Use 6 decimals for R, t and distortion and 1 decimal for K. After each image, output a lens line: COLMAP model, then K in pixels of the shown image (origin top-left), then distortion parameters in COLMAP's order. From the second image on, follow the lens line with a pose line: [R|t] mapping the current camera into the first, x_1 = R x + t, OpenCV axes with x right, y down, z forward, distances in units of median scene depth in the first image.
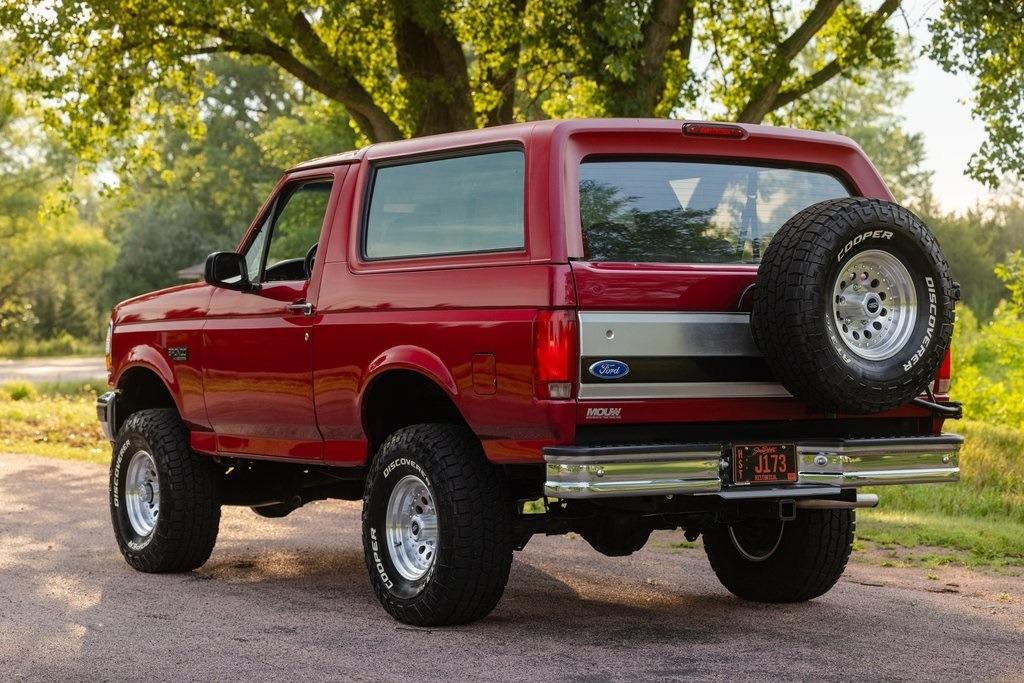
lens RADIAL K [[2397.6, 0, 512.0], [0, 2397.6, 341.5], [0, 0, 1]] dist [-0.165797, -0.392997]
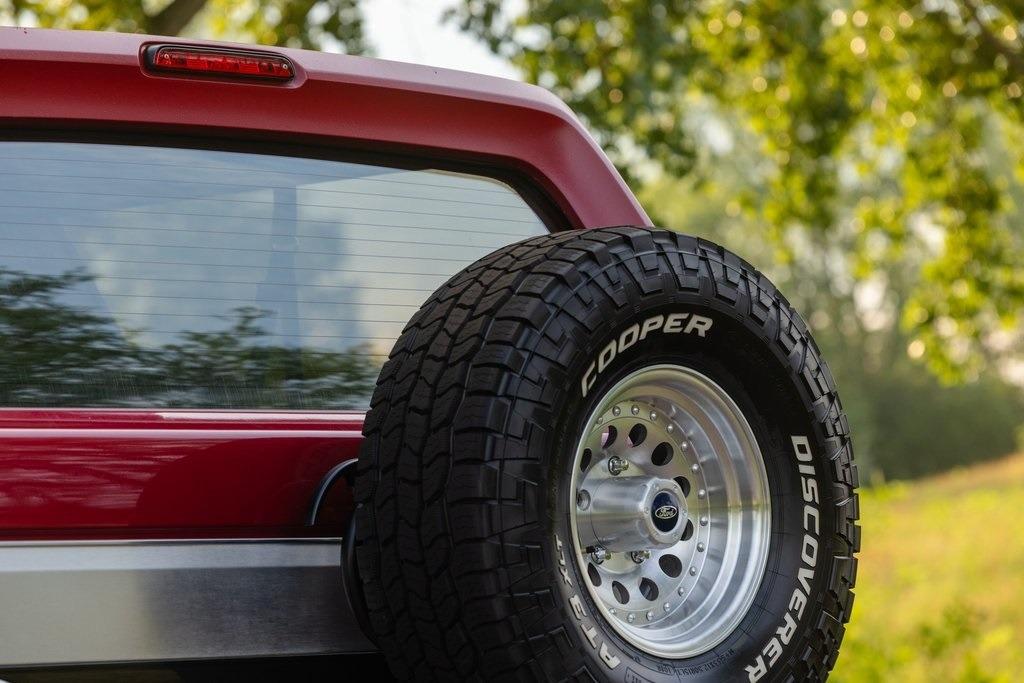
lens RADIAL K [[4194.2, 0, 512.0], [0, 4194.2, 341.5], [0, 0, 1]] dist [-0.157914, -1.567345]
pose [[0.976633, -0.010504, 0.214657, -0.014535], [0.023283, 0.998097, -0.057091, -0.004750], [-0.213648, 0.060755, 0.975020, 0.355825]]
